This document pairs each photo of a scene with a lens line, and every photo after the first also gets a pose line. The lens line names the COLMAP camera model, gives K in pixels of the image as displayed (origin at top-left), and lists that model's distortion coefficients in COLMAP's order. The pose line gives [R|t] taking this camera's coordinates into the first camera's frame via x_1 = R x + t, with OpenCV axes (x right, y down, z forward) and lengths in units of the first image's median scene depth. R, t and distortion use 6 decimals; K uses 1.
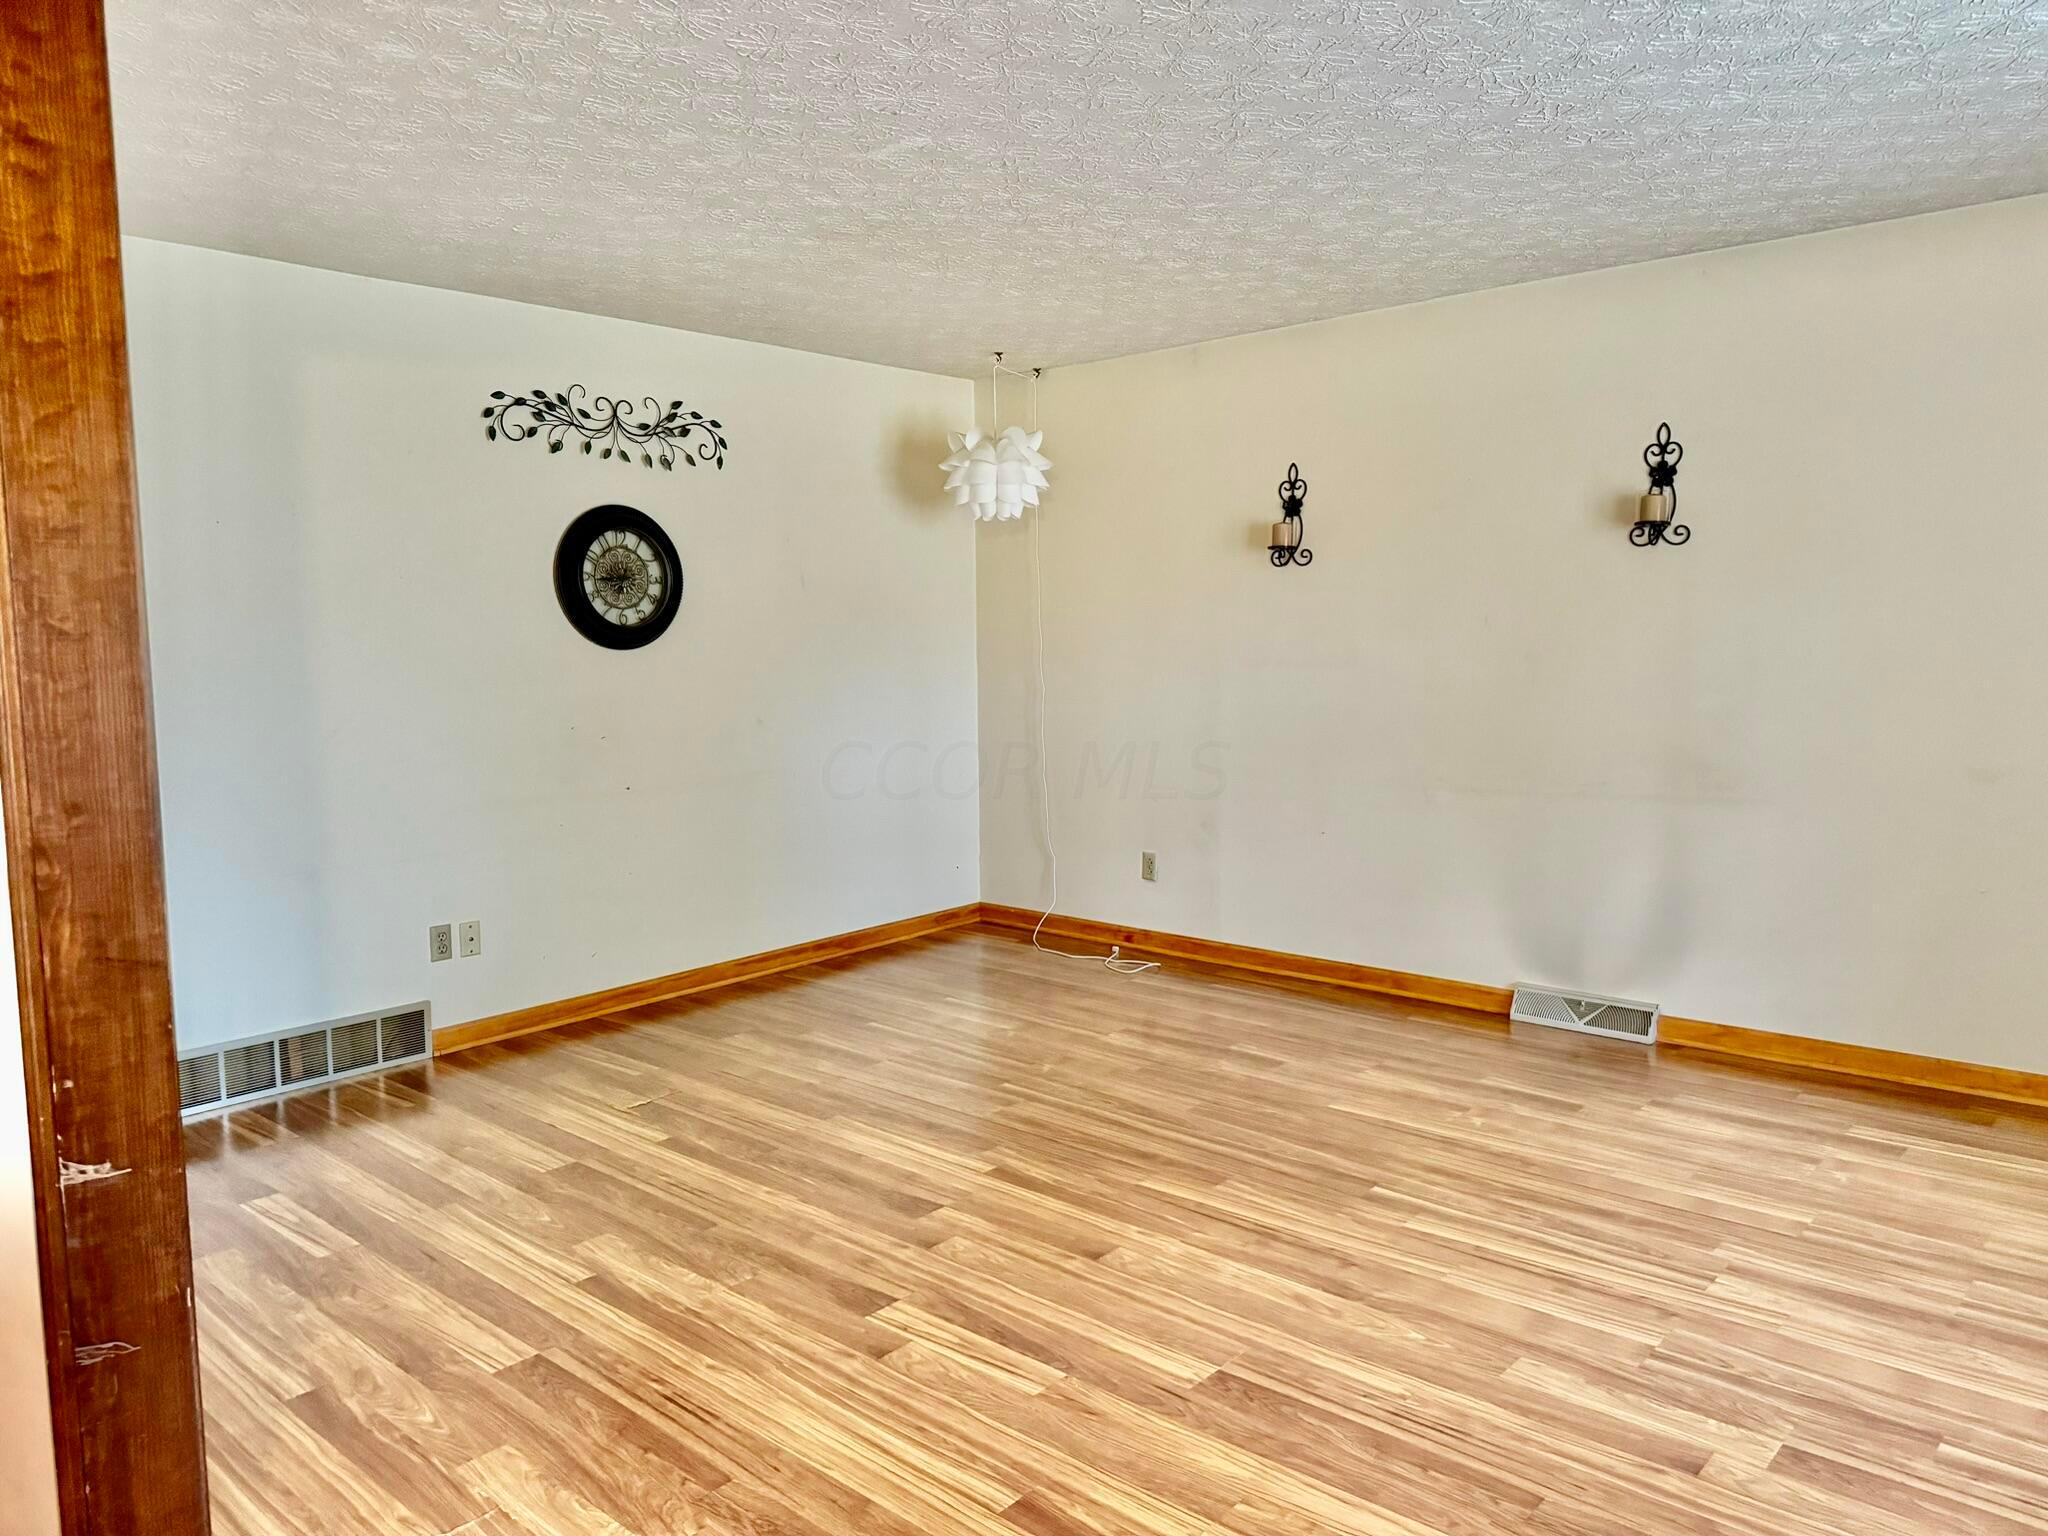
lens RADIAL K [[1445.9, 0, 1016.9], [0, 1445.9, 759.7], [0, 0, 1]] dist [-0.001818, 0.006977]
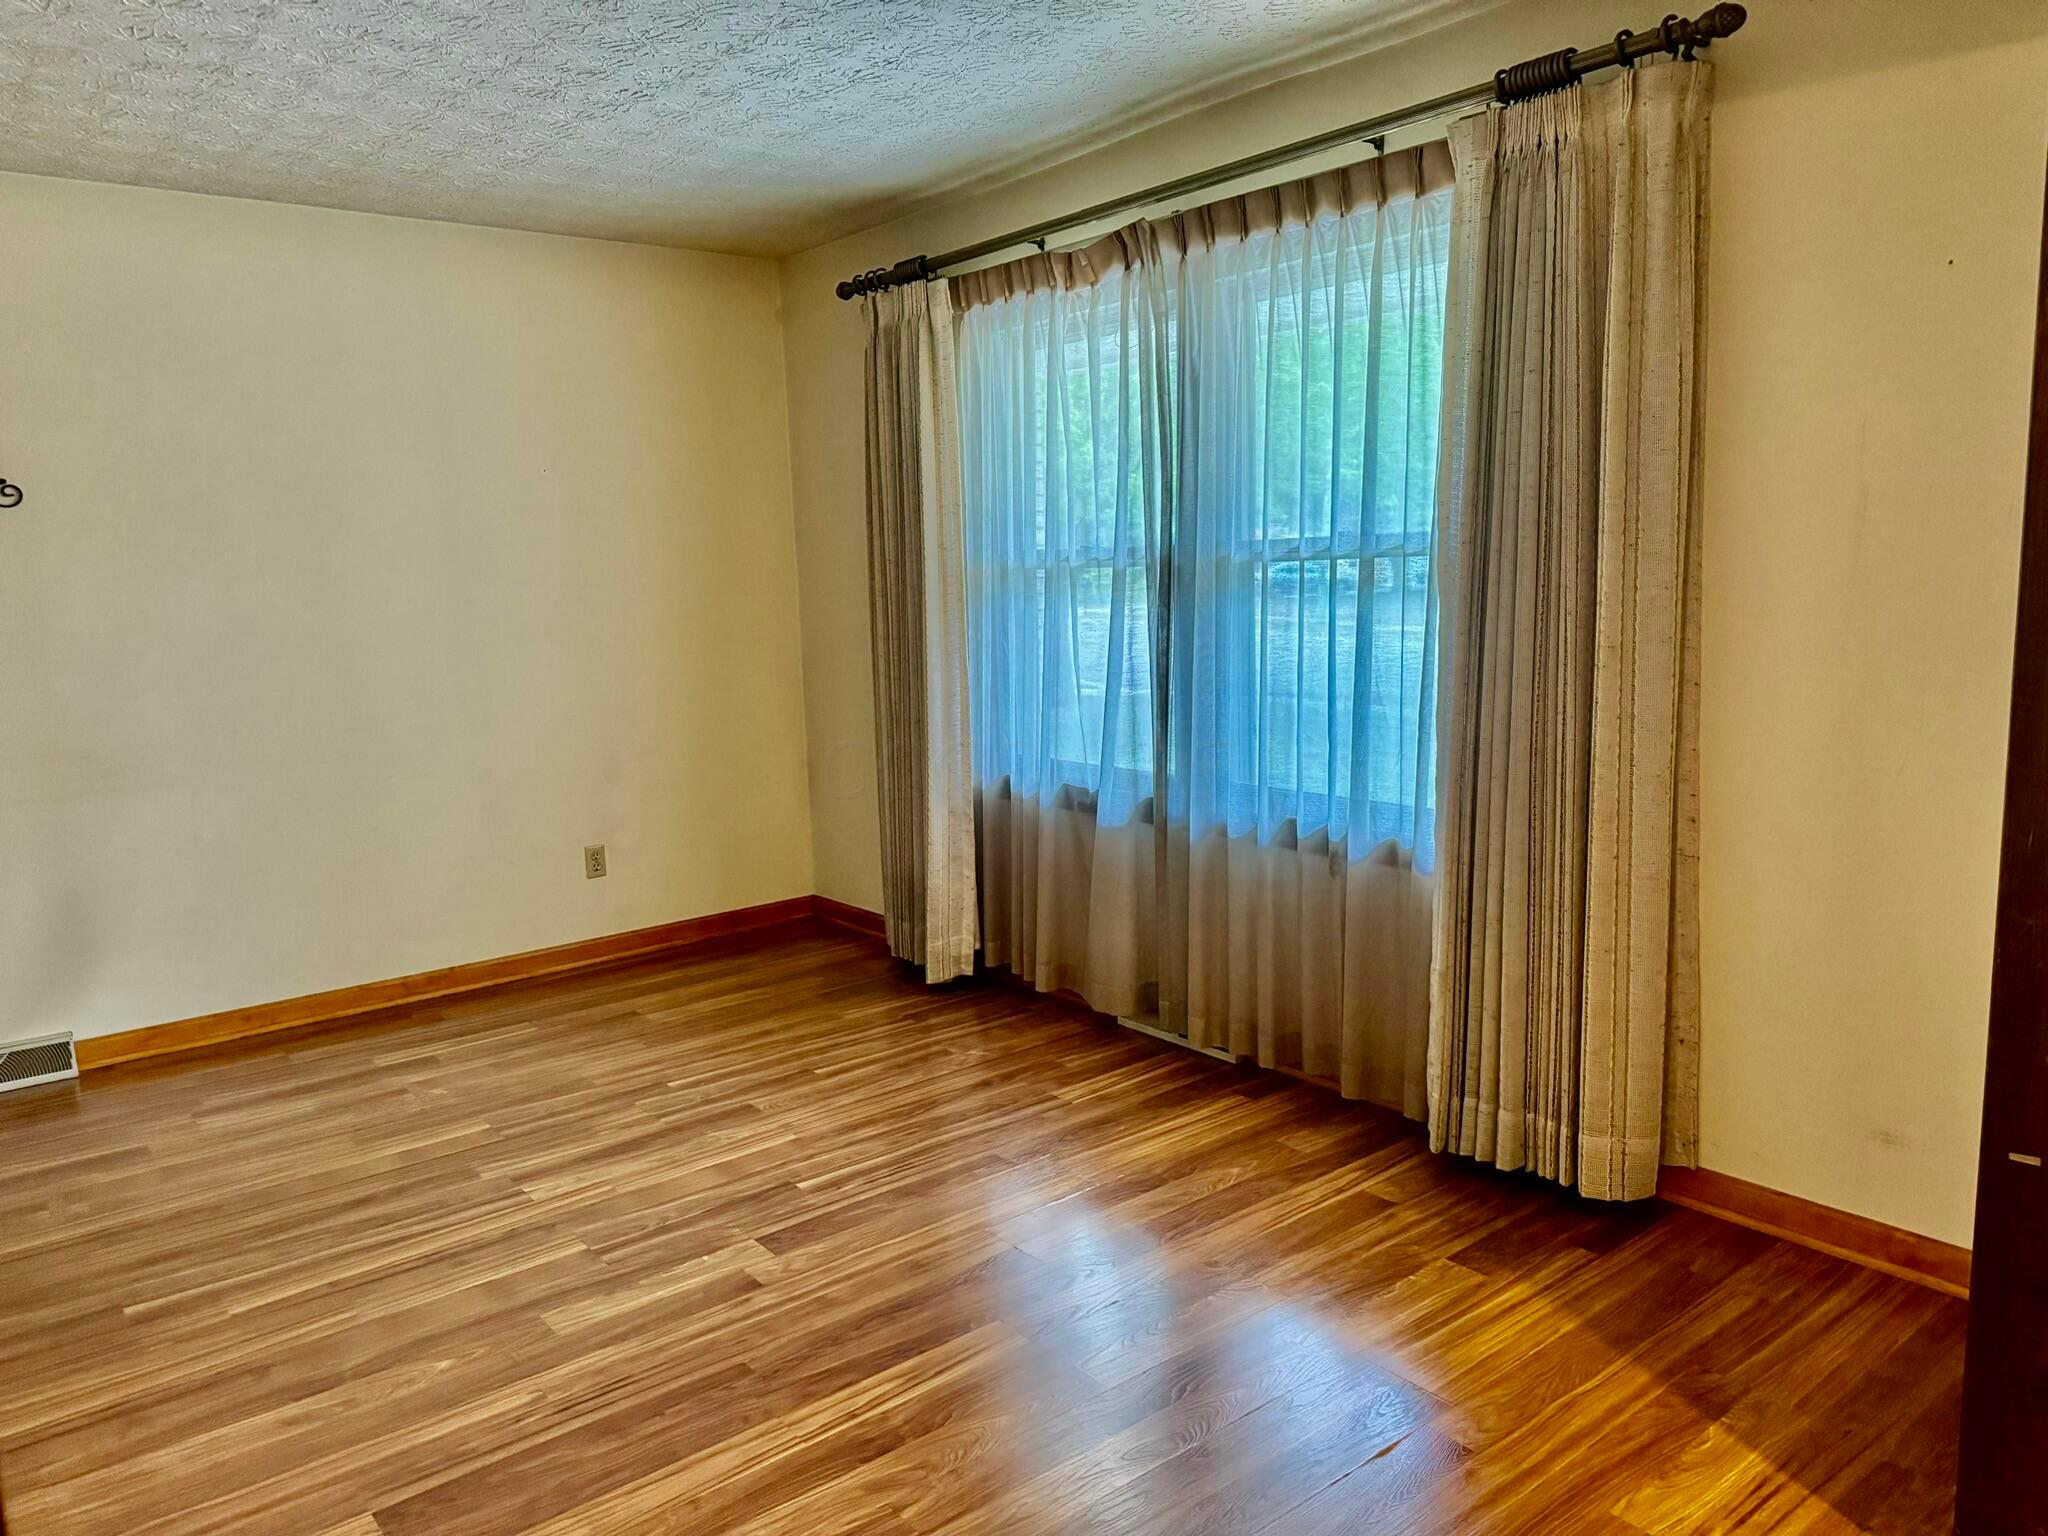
lens RADIAL K [[1445.9, 0, 1015.7], [0, 1445.9, 772.7], [0, 0, 1]] dist [-0.001818, 0.006977]
pose [[0.160219, -0.134500, 0.977875, -0.454157], [0.116721, 0.986304, 0.116536, -0.032344], [-0.980156, 0.095467, 0.173724, 0.397886]]
